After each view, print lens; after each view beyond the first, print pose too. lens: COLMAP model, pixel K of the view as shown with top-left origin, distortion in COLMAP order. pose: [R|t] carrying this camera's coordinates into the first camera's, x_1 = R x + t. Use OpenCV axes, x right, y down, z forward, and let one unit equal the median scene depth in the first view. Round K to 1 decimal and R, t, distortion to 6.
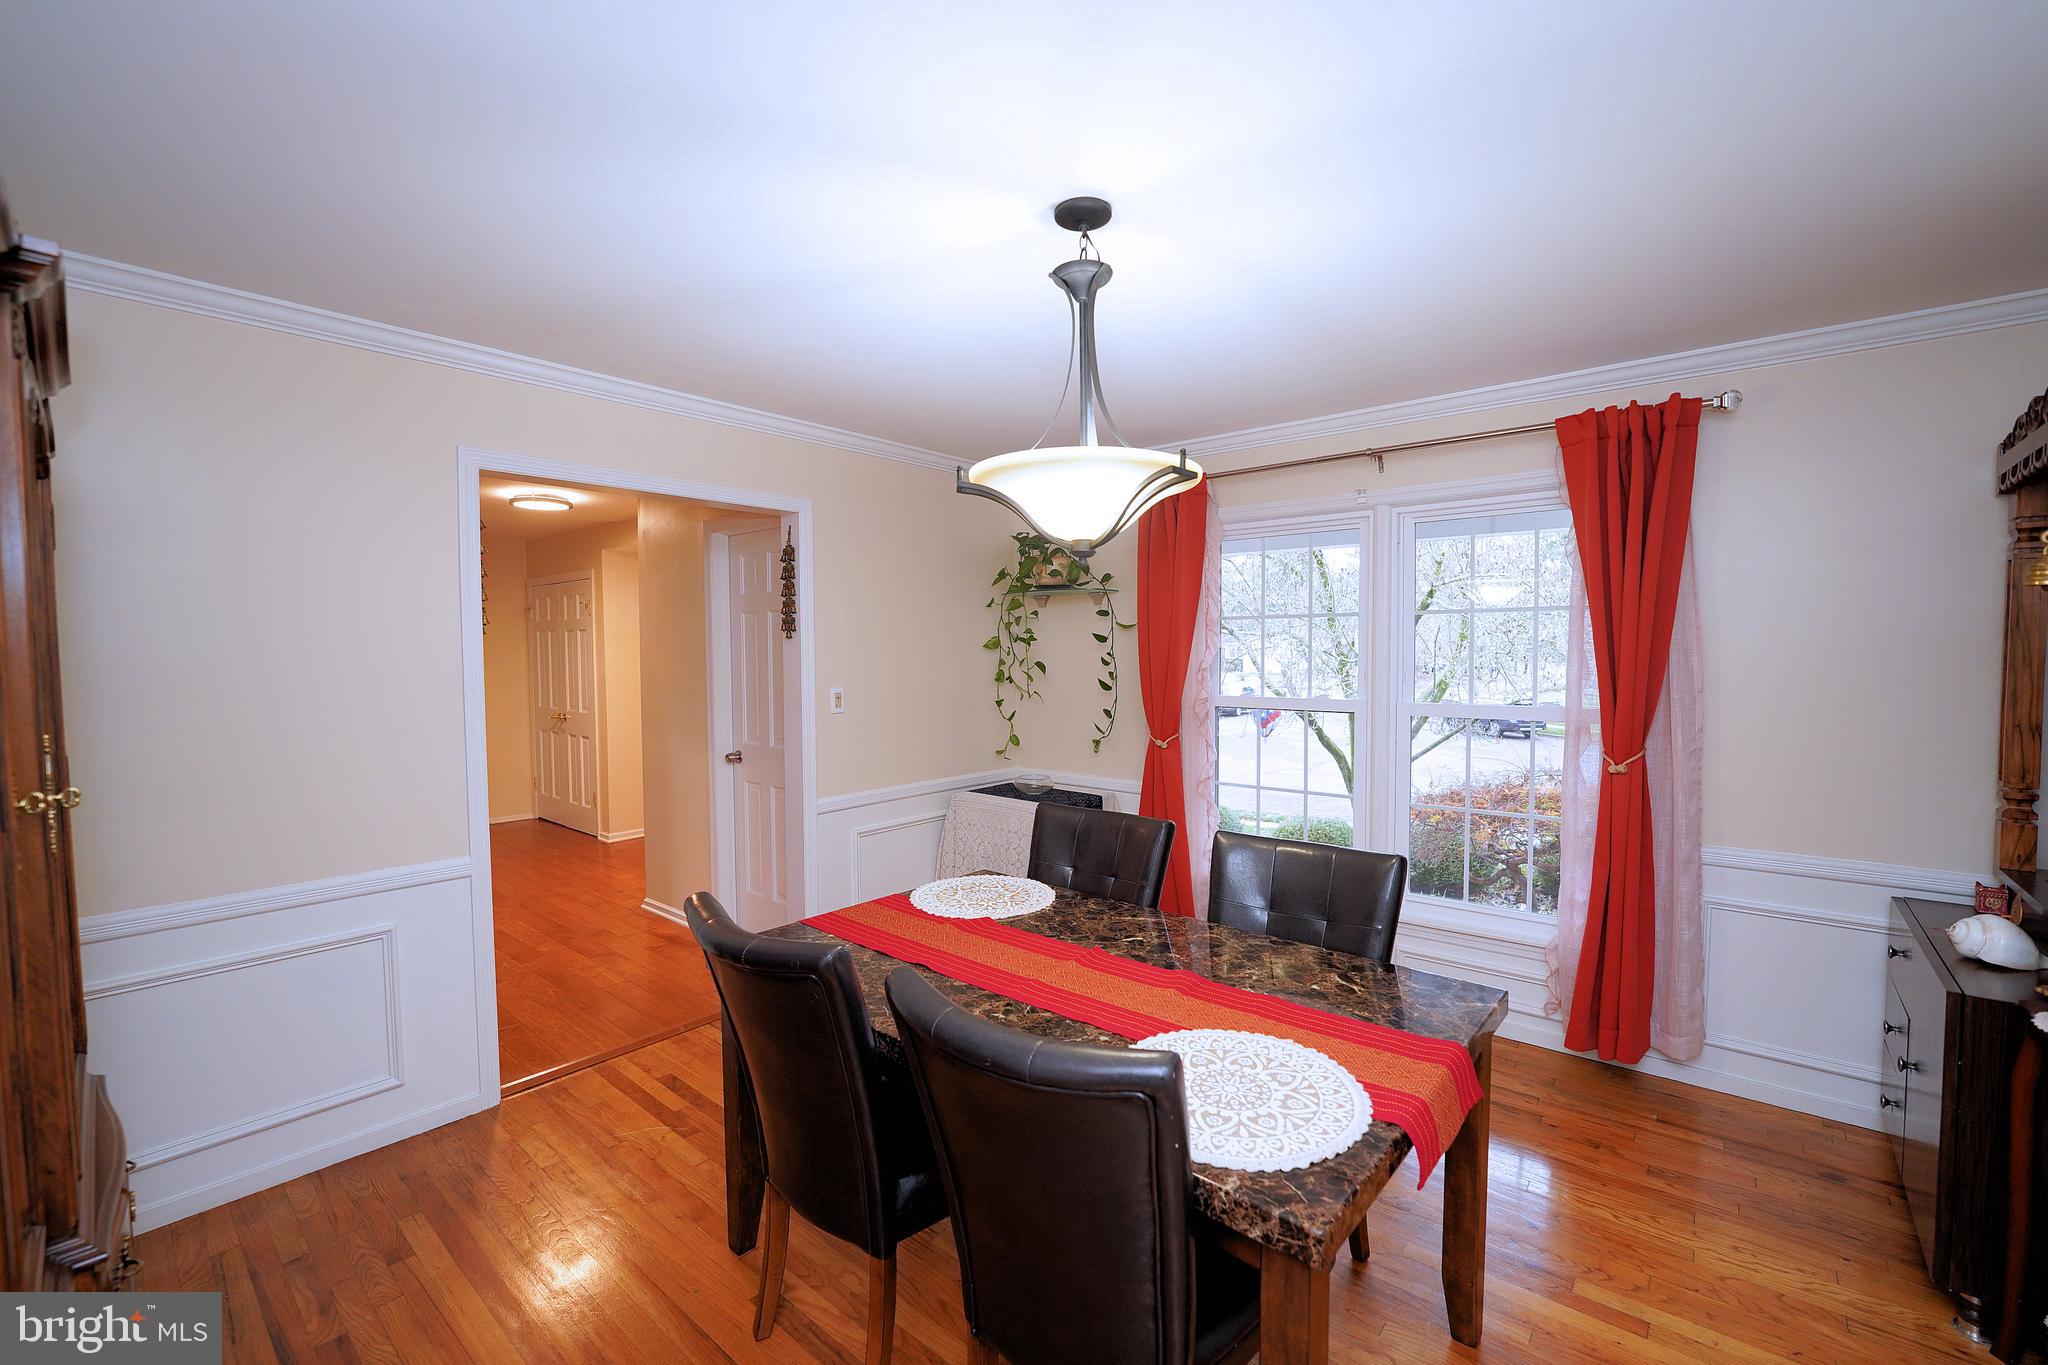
lens RADIAL K [[861.8, 0, 1024.0], [0, 861.8, 682.5], [0, 0, 1]] dist [-0.035305, 0.006138]
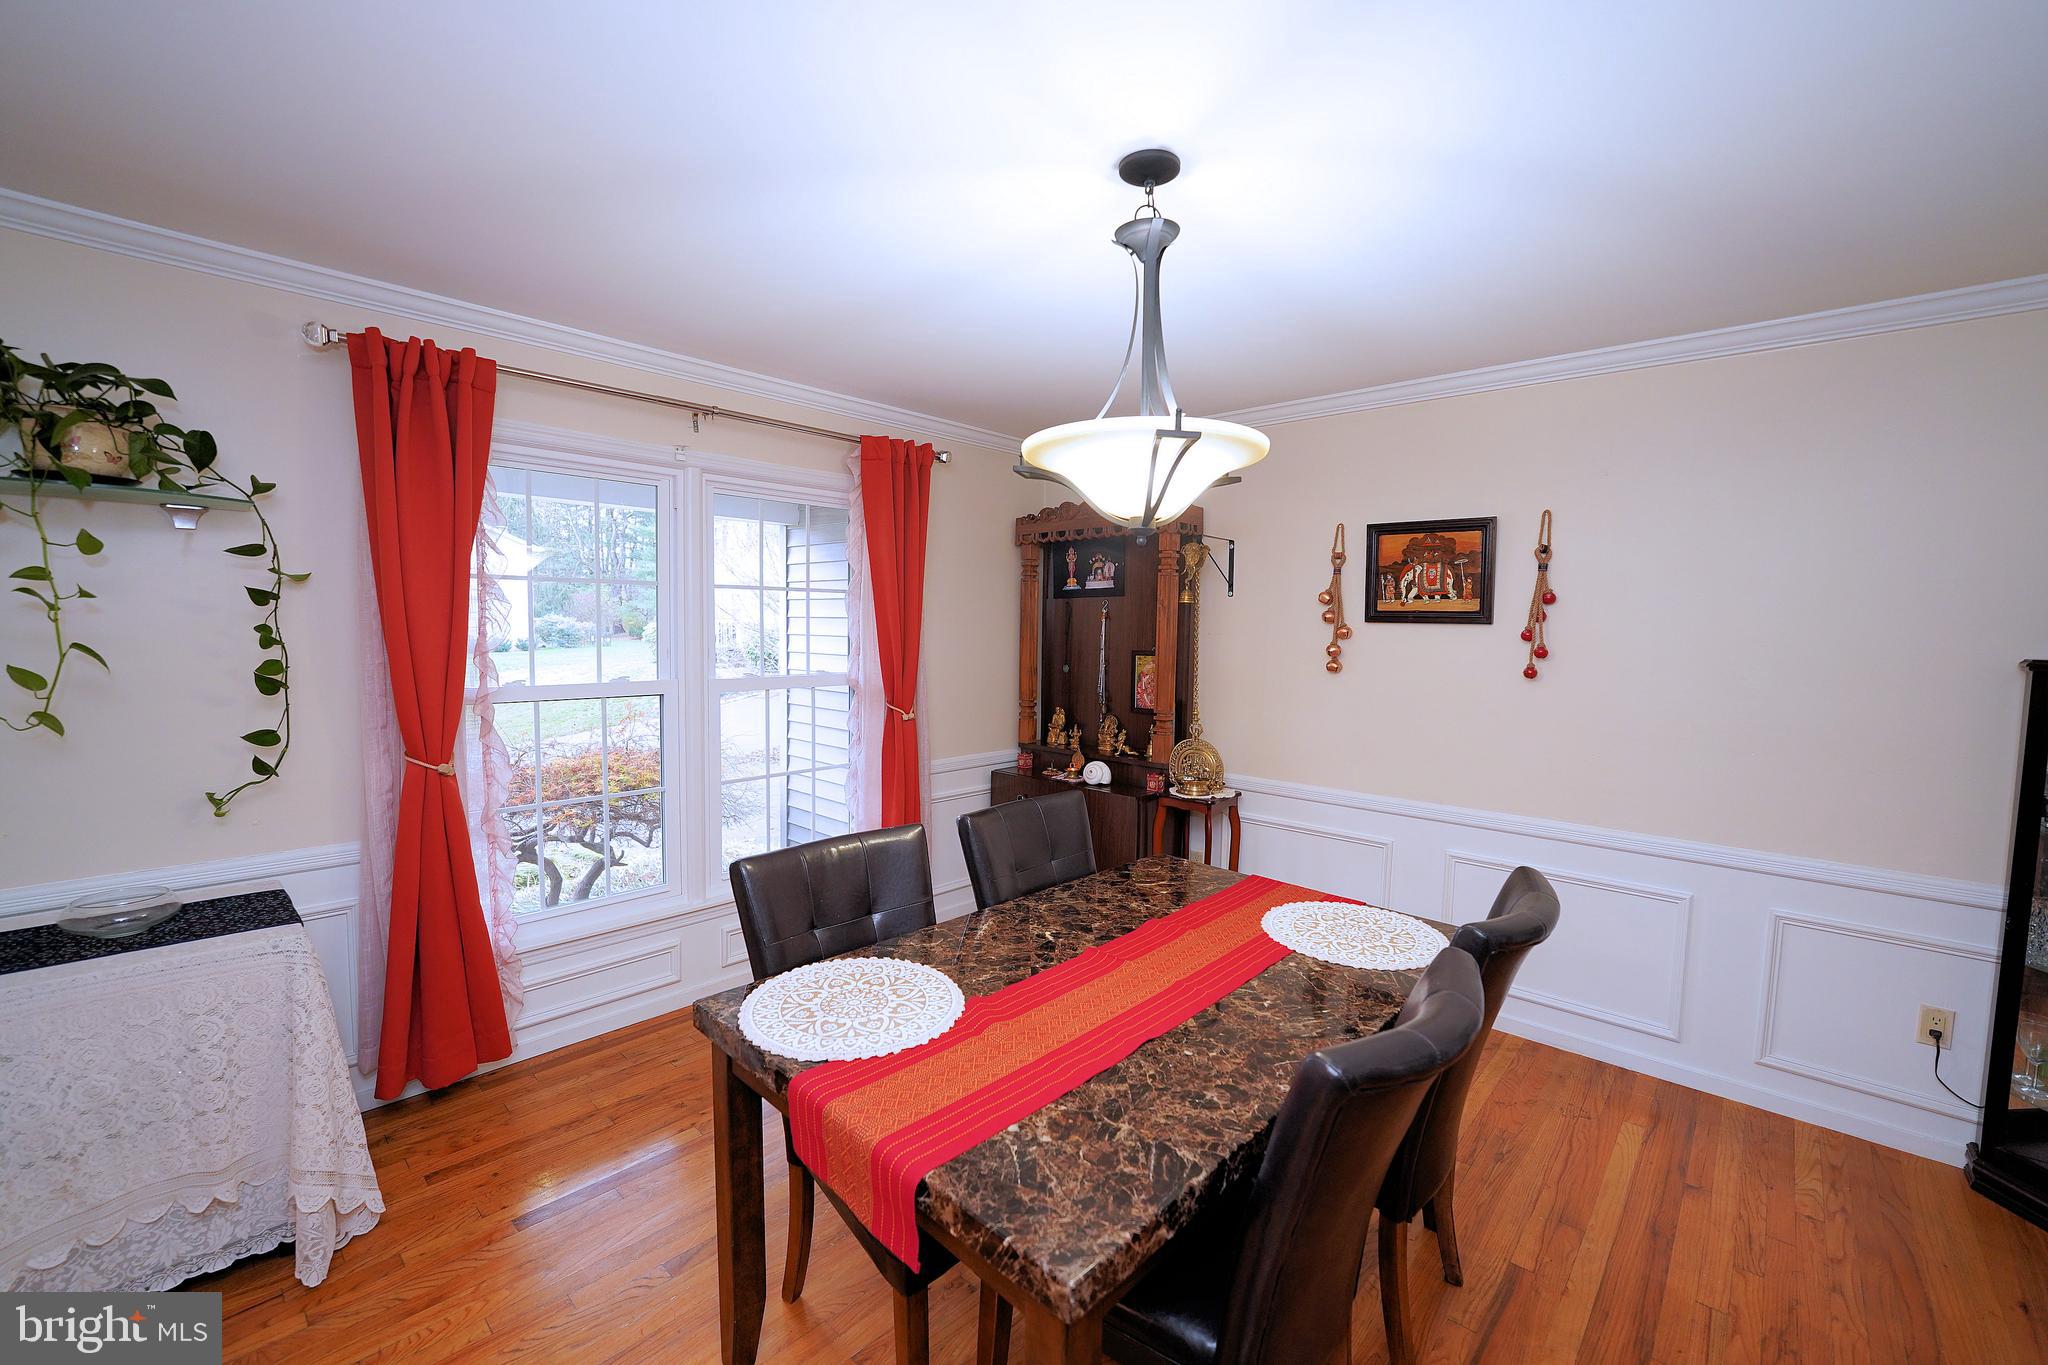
lens RADIAL K [[861.8, 0, 1024.0], [0, 861.8, 682.5], [0, 0, 1]] dist [-0.035305, 0.006138]
pose [[0.018532, -0.066465, 0.997617, -0.814907], [0.019764, 0.997617, 0.066098, -0.046940], [-0.999633, 0.018492, 0.019801, 1.011559]]
